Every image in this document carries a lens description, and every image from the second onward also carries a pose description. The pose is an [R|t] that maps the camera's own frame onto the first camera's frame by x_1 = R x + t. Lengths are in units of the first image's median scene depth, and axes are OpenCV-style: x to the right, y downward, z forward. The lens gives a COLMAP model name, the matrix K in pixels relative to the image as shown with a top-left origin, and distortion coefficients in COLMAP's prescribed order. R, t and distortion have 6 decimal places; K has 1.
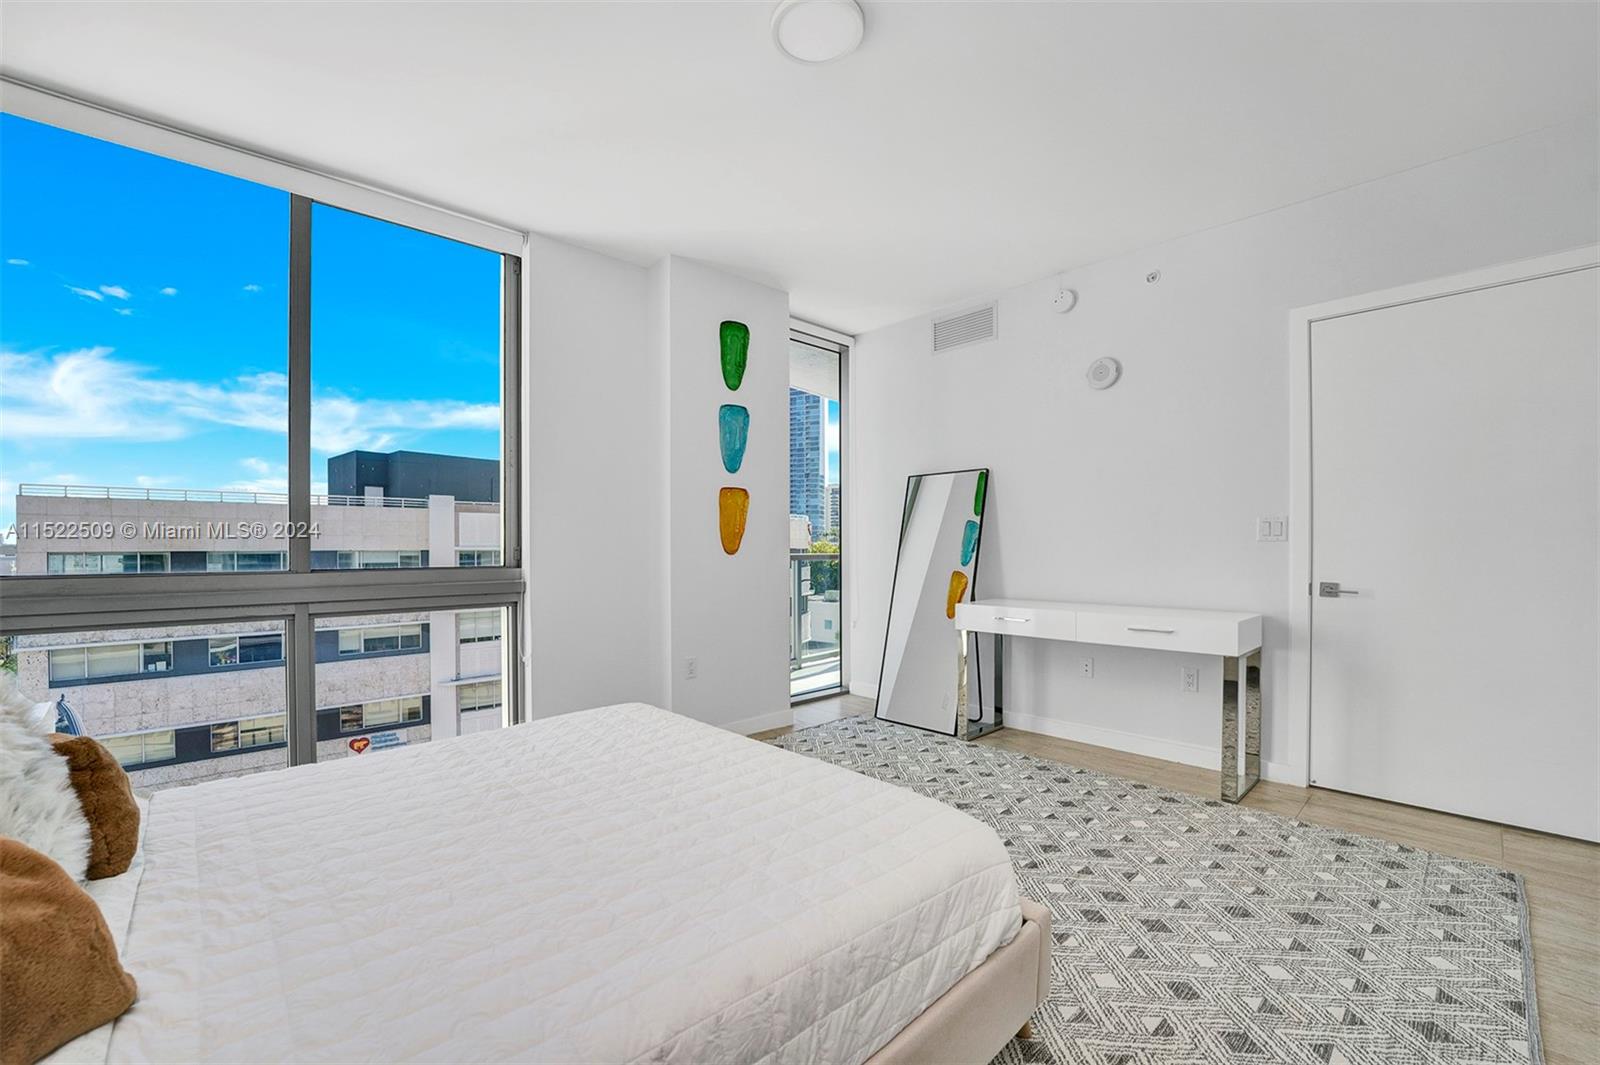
lens RADIAL K [[639.2, 0, 795.8], [0, 639.2, 552.0], [0, 0, 1]] dist [-0.019441, 0.000019]
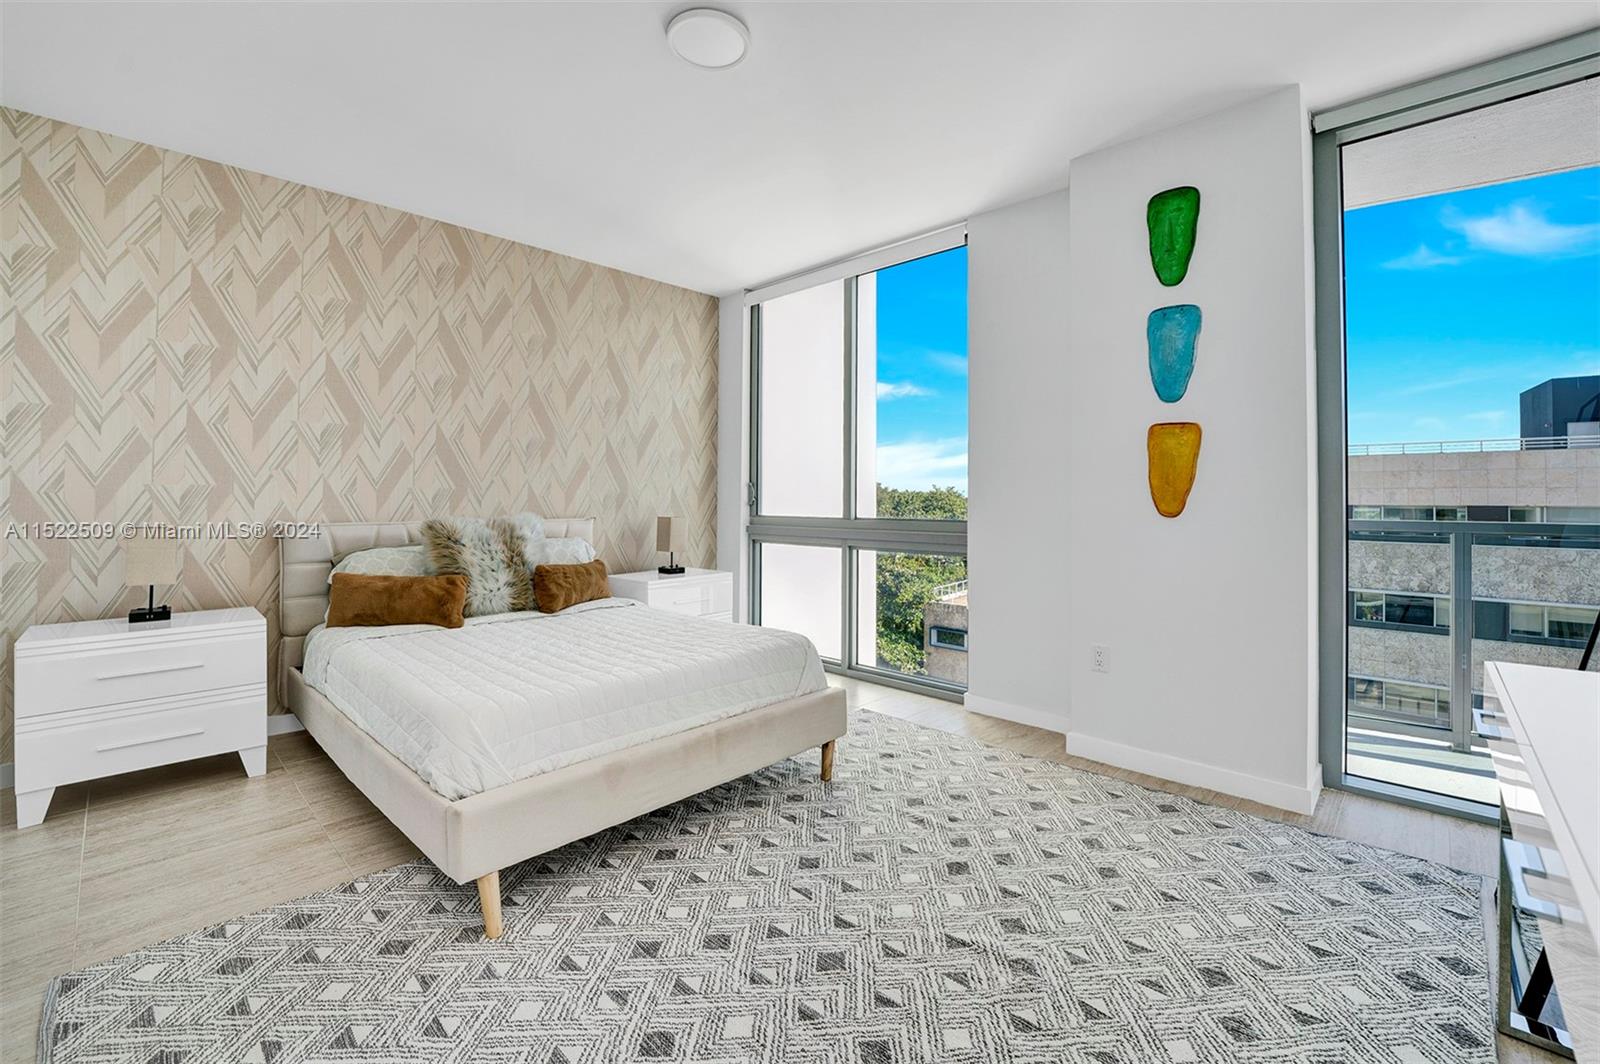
lens RADIAL K [[651.2, 0, 796.7], [0, 651.2, 489.2], [0, 0, 1]] dist [-0.017977, 0.000326]
pose [[0.083462, -0.012822, -0.996428, 0.586235], [-0.012960, 0.999819, -0.013951, -0.012232], [0.996427, 0.014078, 0.083280, 0.531043]]
